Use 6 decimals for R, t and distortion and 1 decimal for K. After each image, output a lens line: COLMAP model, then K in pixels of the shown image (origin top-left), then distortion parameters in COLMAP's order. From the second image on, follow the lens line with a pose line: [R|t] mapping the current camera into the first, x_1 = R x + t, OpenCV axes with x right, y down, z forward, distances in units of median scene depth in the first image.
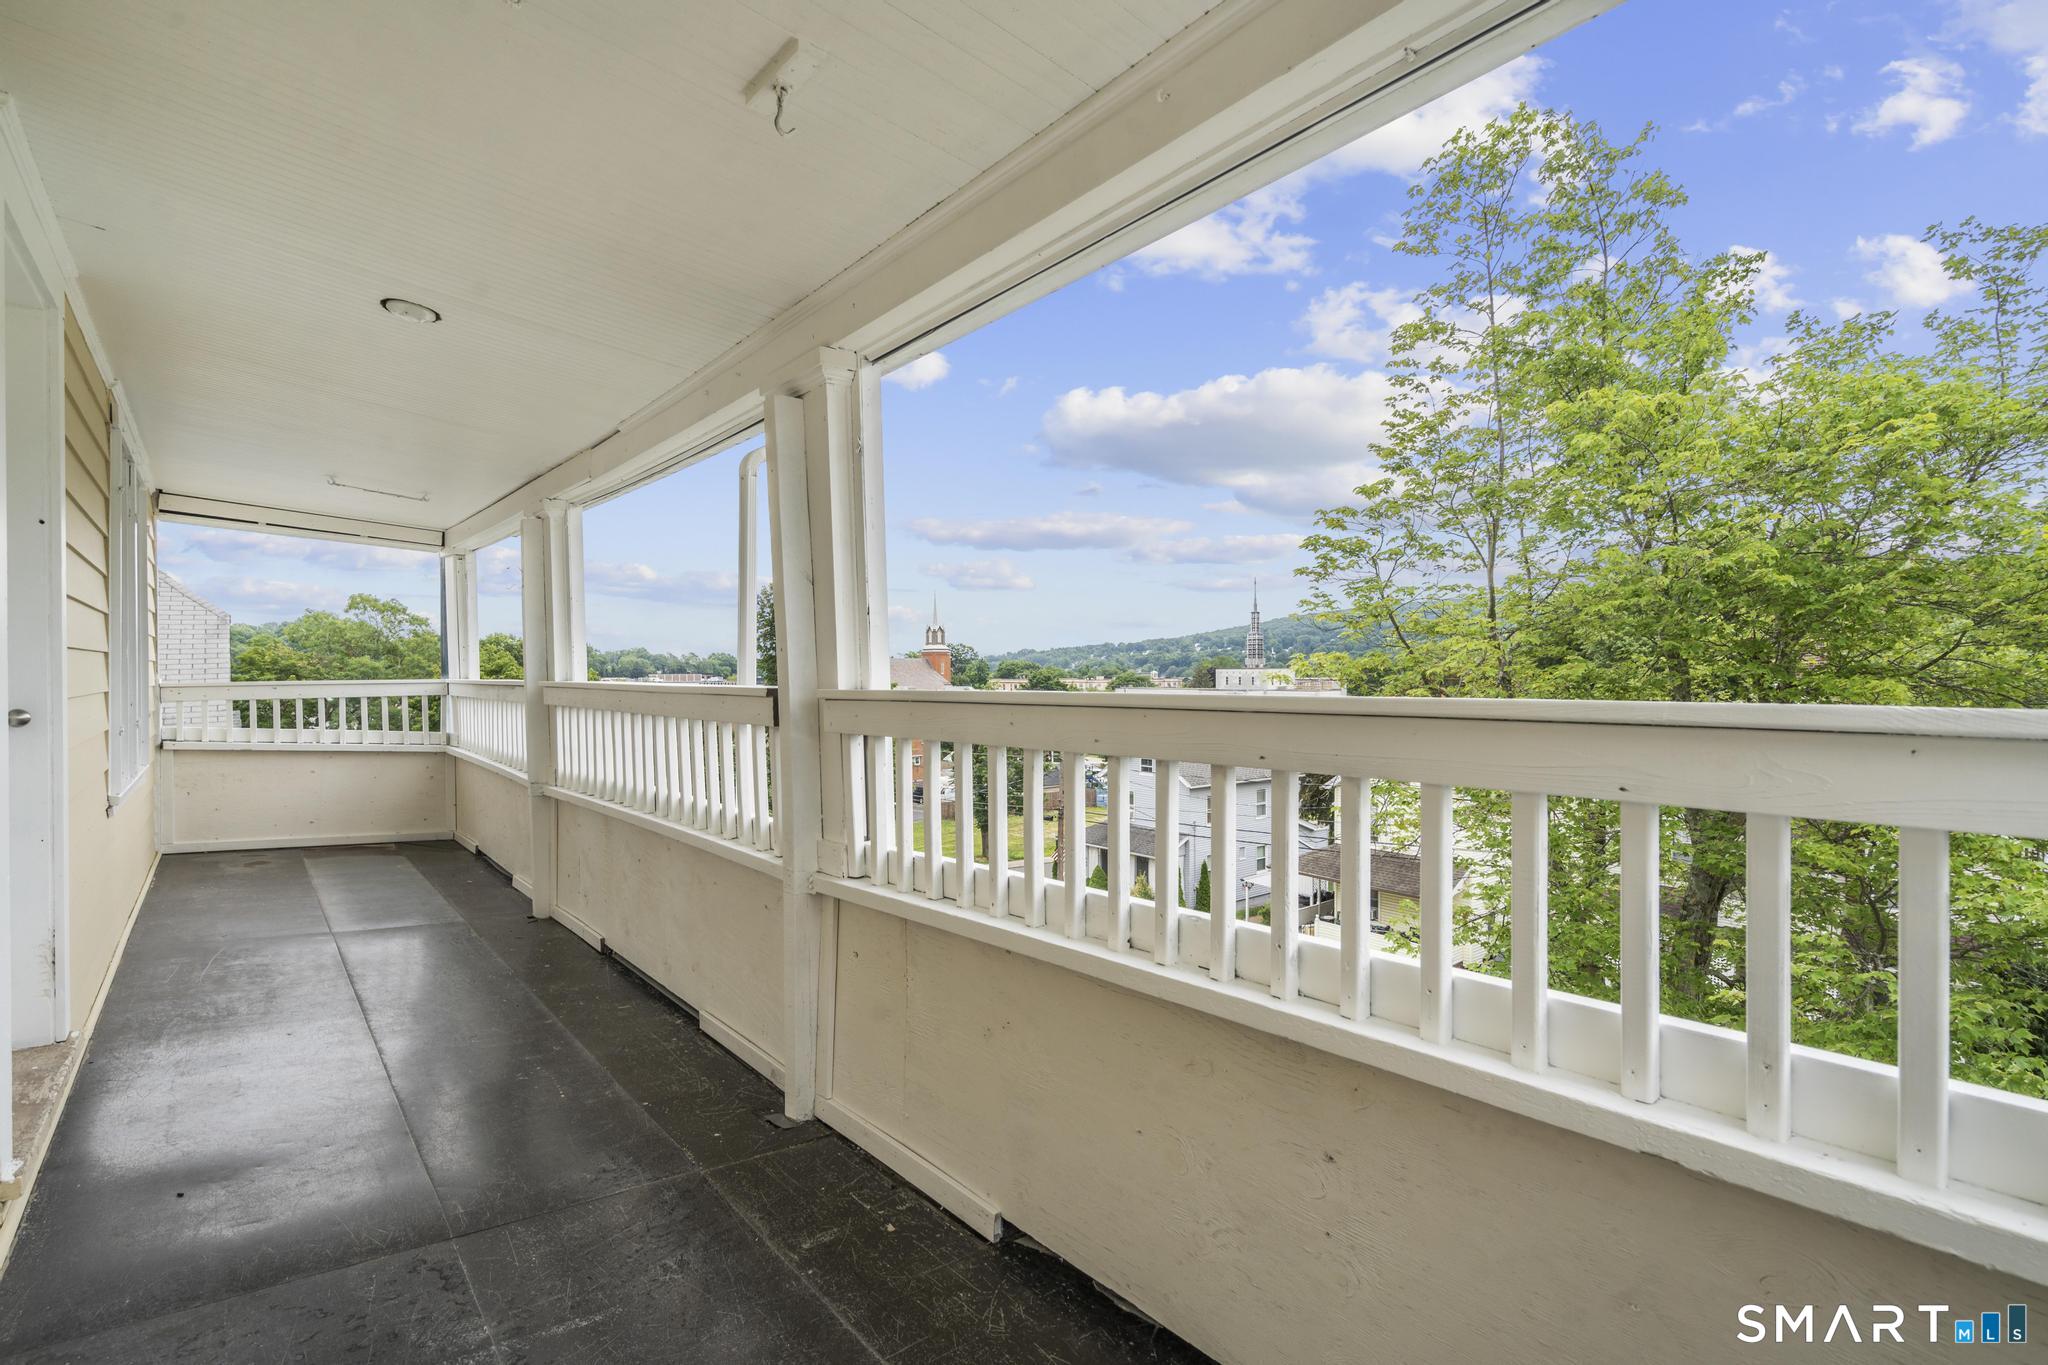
lens RADIAL K [[943.7, 0, 1024.0], [0, 943.7, 682.5], [0, 0, 1]] dist [-0.000766, 0.001117]
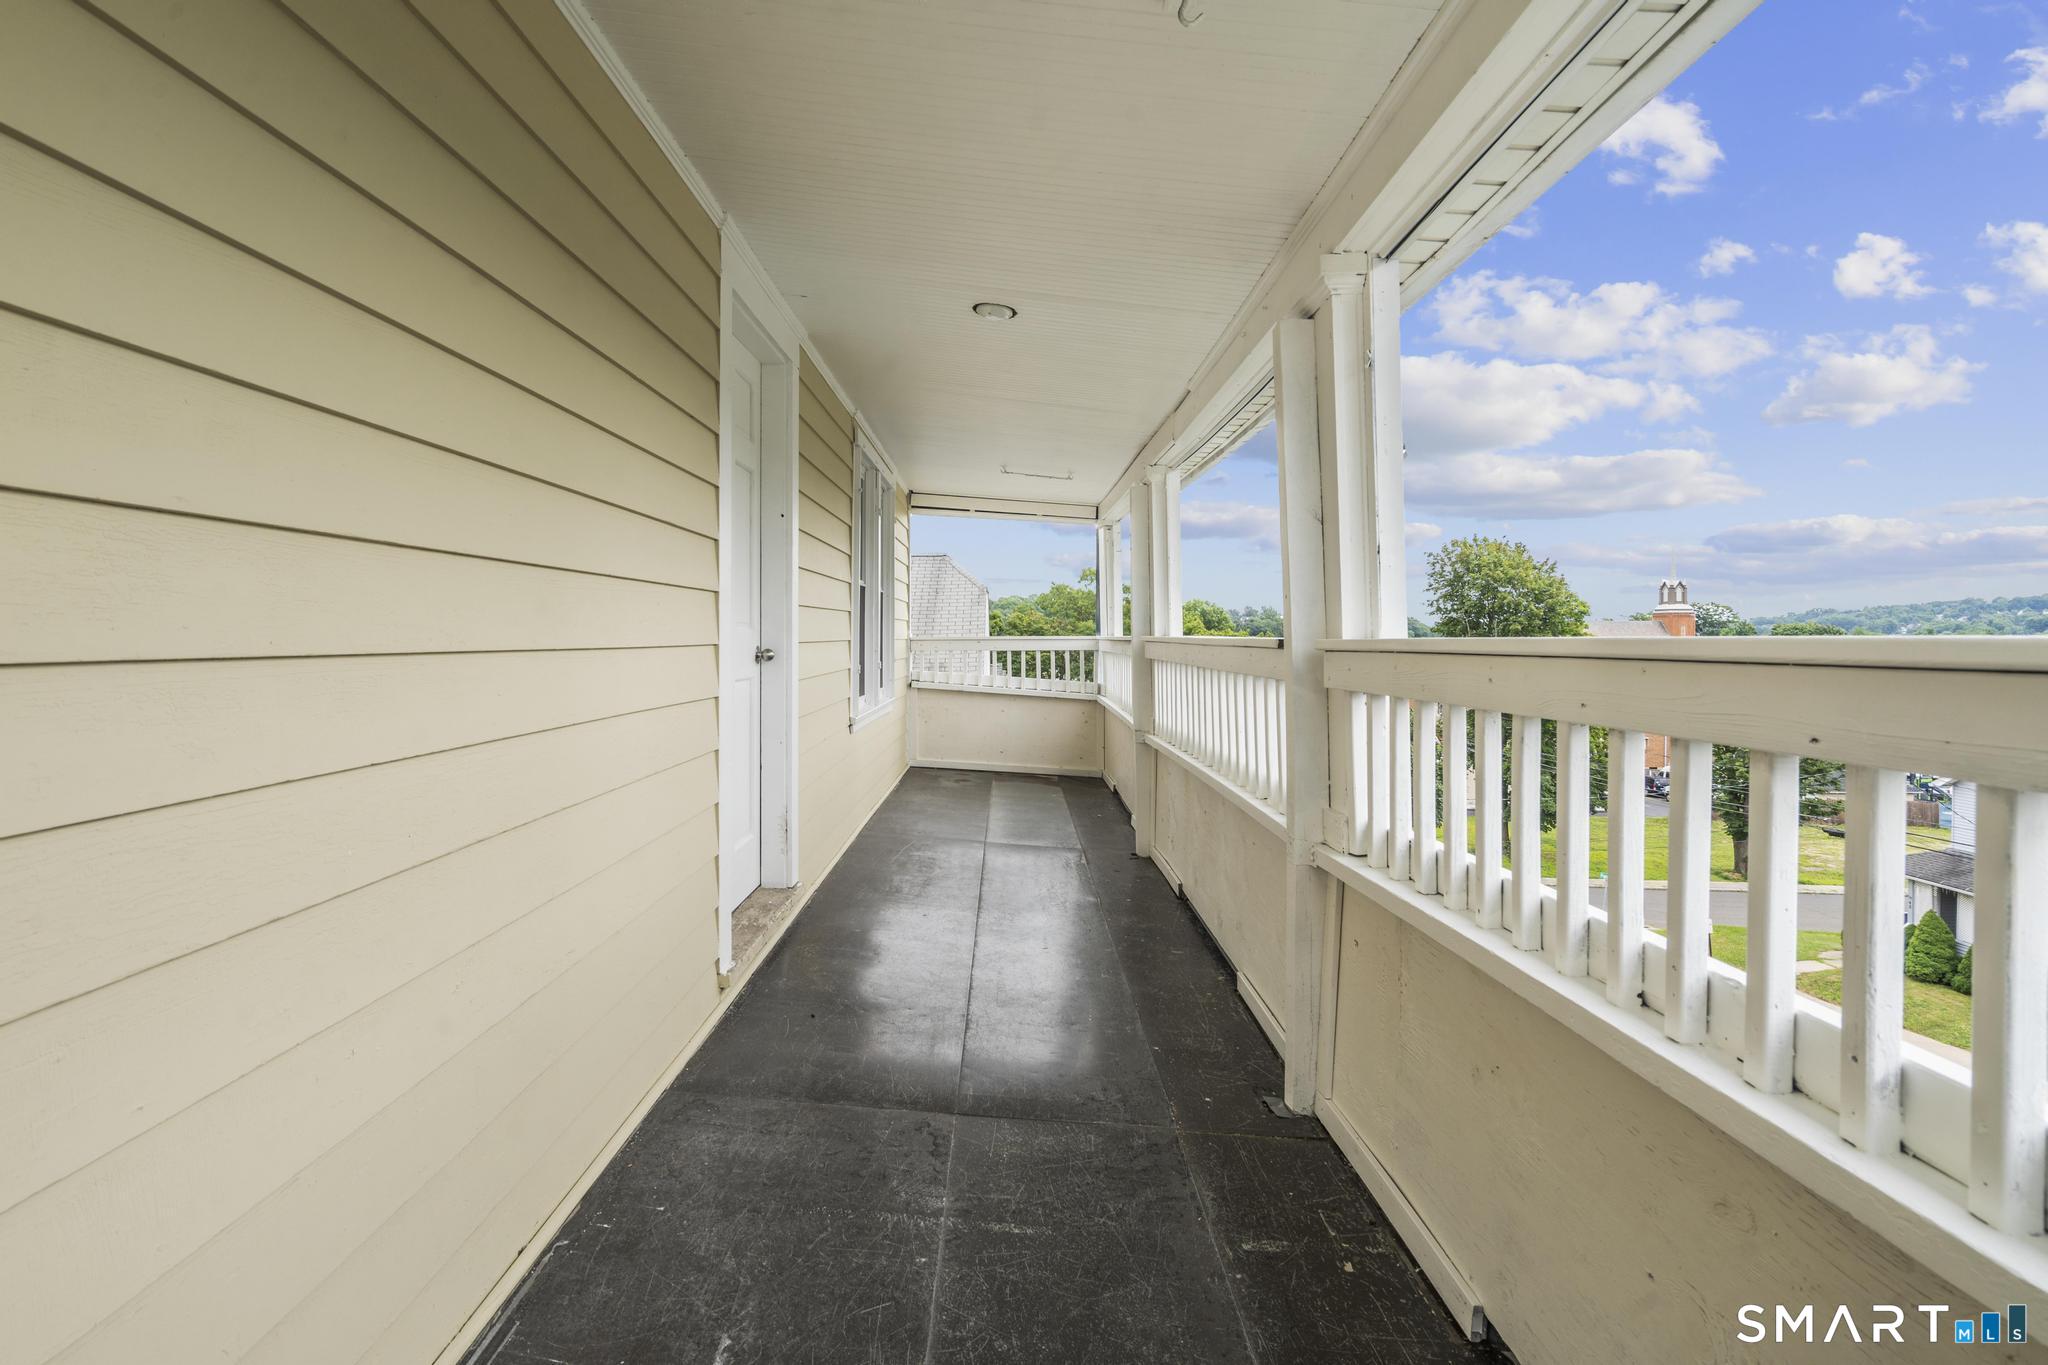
lens RADIAL K [[967.2, 0, 1025.0], [0, 967.2, 650.5], [0, 0, 1]] dist [0.002403, 0.001543]
pose [[0.774837, 0.015402, -0.631973, 0.103625], [-0.012874, 0.999880, 0.008584, 0.009263], [0.632030, 0.001485, 0.774943, 0.078327]]
